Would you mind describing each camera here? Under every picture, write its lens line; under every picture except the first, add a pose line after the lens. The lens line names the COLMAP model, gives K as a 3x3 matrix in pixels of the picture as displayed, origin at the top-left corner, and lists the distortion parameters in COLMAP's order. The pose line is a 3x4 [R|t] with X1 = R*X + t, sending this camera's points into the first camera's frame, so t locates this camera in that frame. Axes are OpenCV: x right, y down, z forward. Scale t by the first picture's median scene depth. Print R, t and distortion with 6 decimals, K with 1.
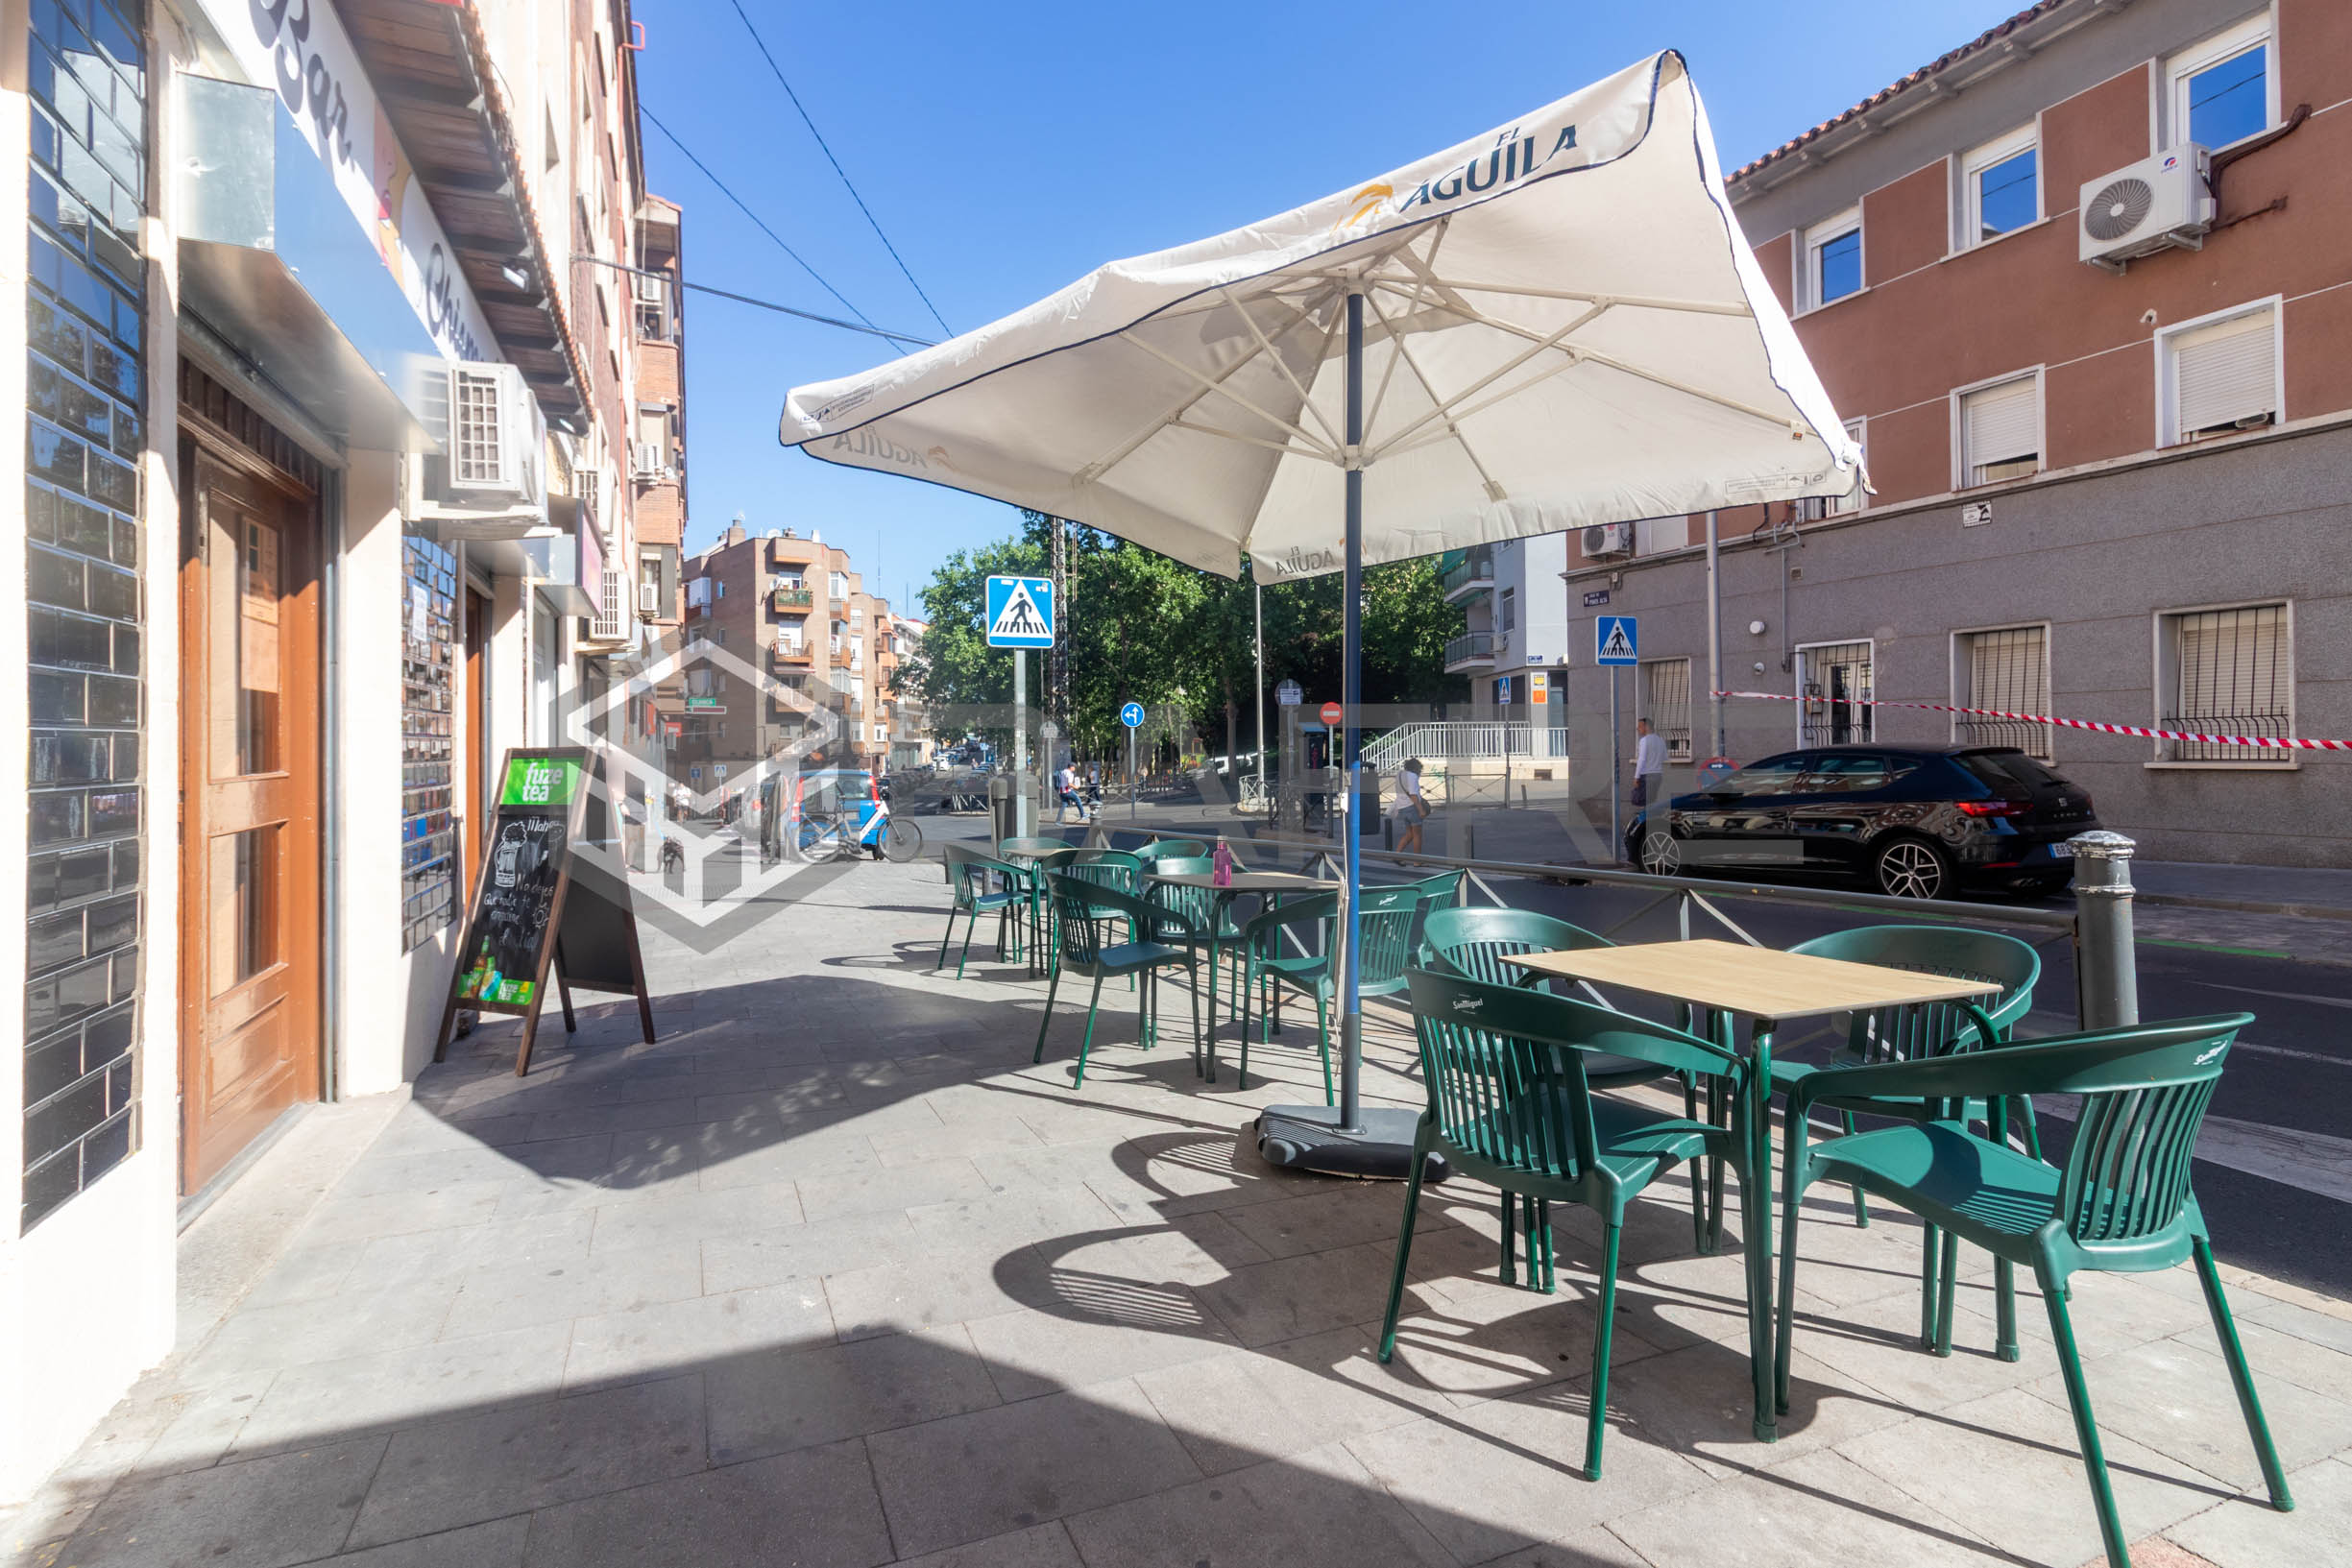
lens RADIAL K [[1110.8, 0, 1151.7], [0, 1110.8, 730.9], [0, 0, 1]] dist [-0.001445, 0.000027]
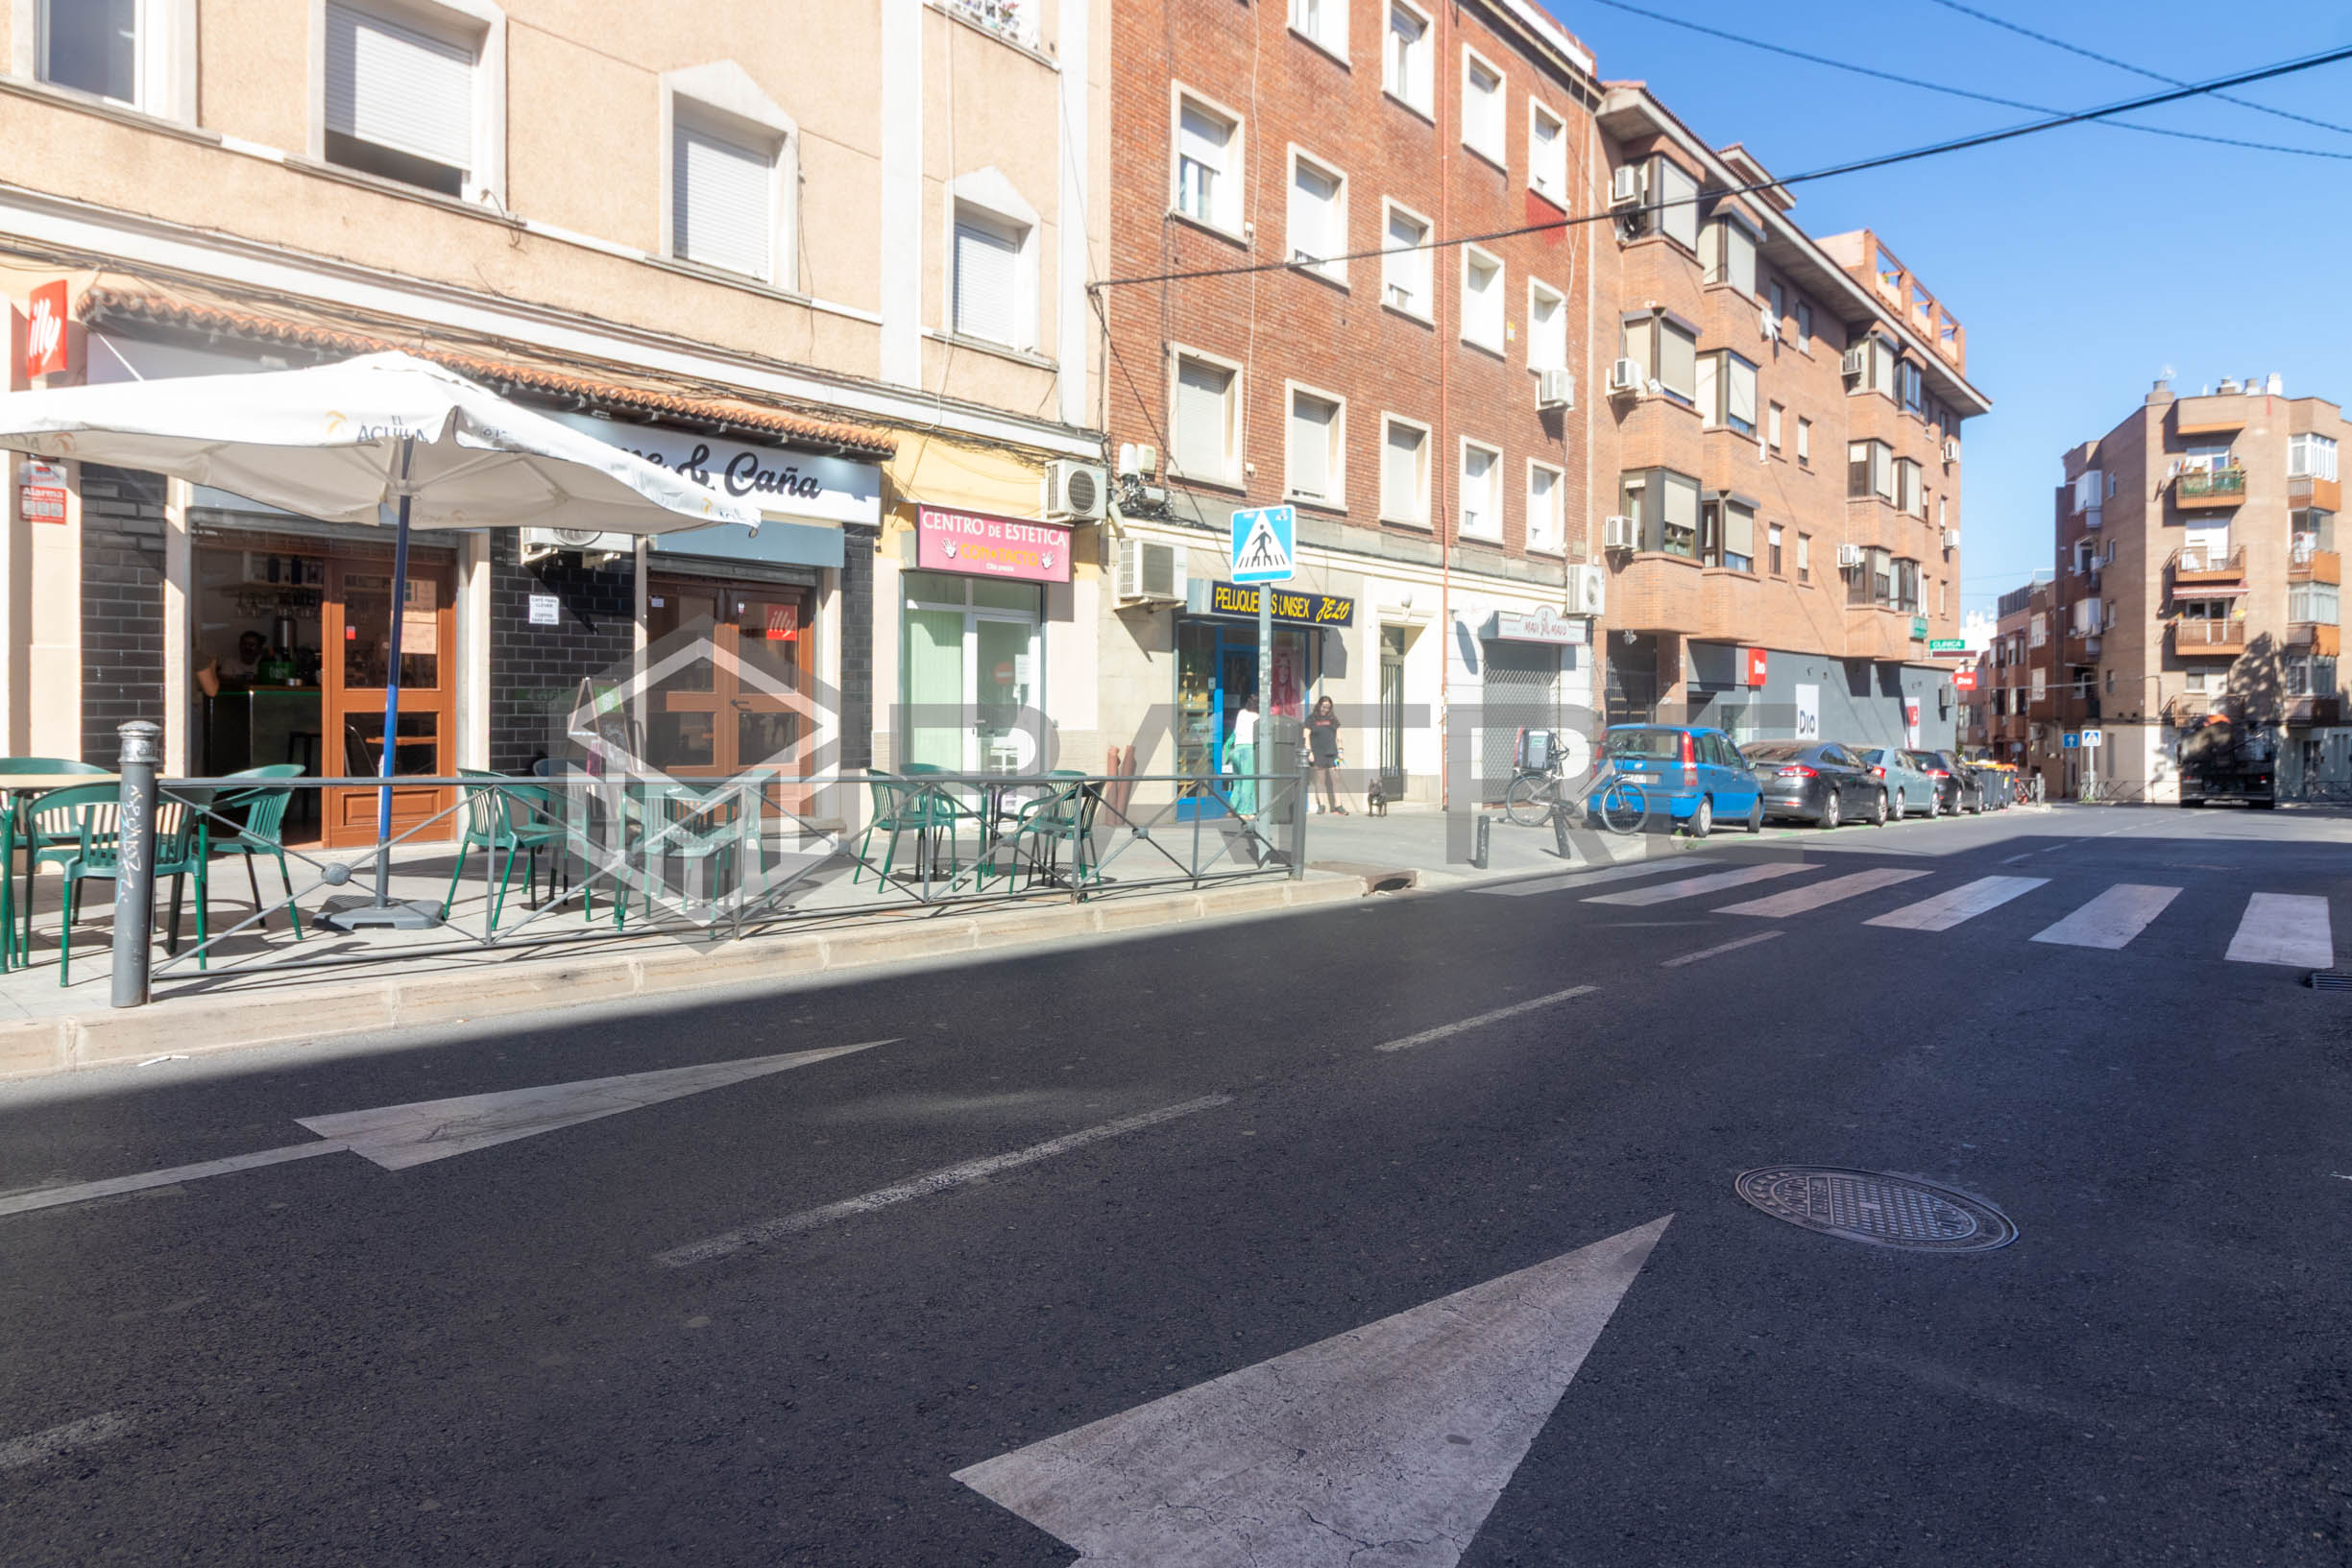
lens RADIAL K [[1382.7, 0, 1180.7], [0, 1382.7, 713.6], [0, 0, 1]] dist [-0.001326, 0.000224]
pose [[0.468688, 0.013534, -0.883260, 0.128605], [0.003696, 0.999844, 0.017281, 0.002323], [0.883356, -0.011364, 0.468565, 0.055527]]
